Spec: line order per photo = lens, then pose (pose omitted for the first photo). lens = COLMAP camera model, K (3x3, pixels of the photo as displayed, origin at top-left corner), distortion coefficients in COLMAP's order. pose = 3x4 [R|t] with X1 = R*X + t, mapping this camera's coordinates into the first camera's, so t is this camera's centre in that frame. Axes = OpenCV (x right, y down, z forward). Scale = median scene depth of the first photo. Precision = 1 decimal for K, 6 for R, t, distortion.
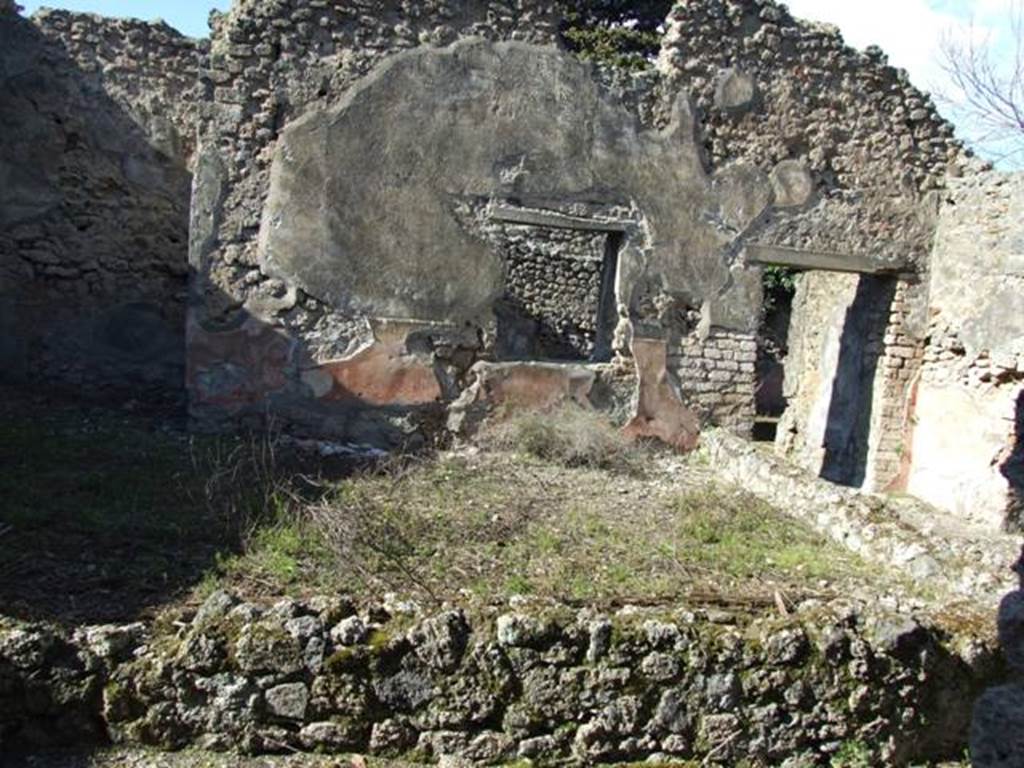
lens RADIAL K [[846.9, 0, 446.4], [0, 846.9, 365.3], [0, 0, 1]] dist [-0.027402, 0.037786]
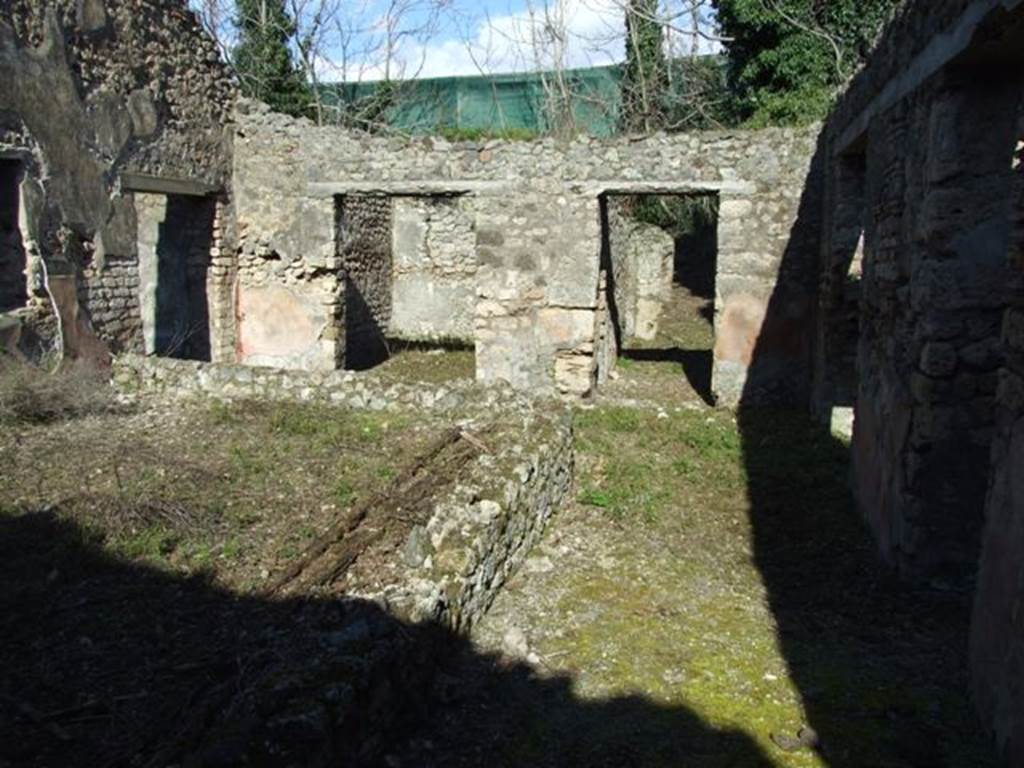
lens RADIAL K [[846.9, 0, 513.0], [0, 846.9, 380.5], [0, 0, 1]] dist [-0.027402, 0.037786]
pose [[0.406485, -0.223116, 0.885996, -0.412881], [0.091327, 0.974790, 0.203577, -0.061258], [-0.909082, -0.001836, 0.416614, 0.137114]]
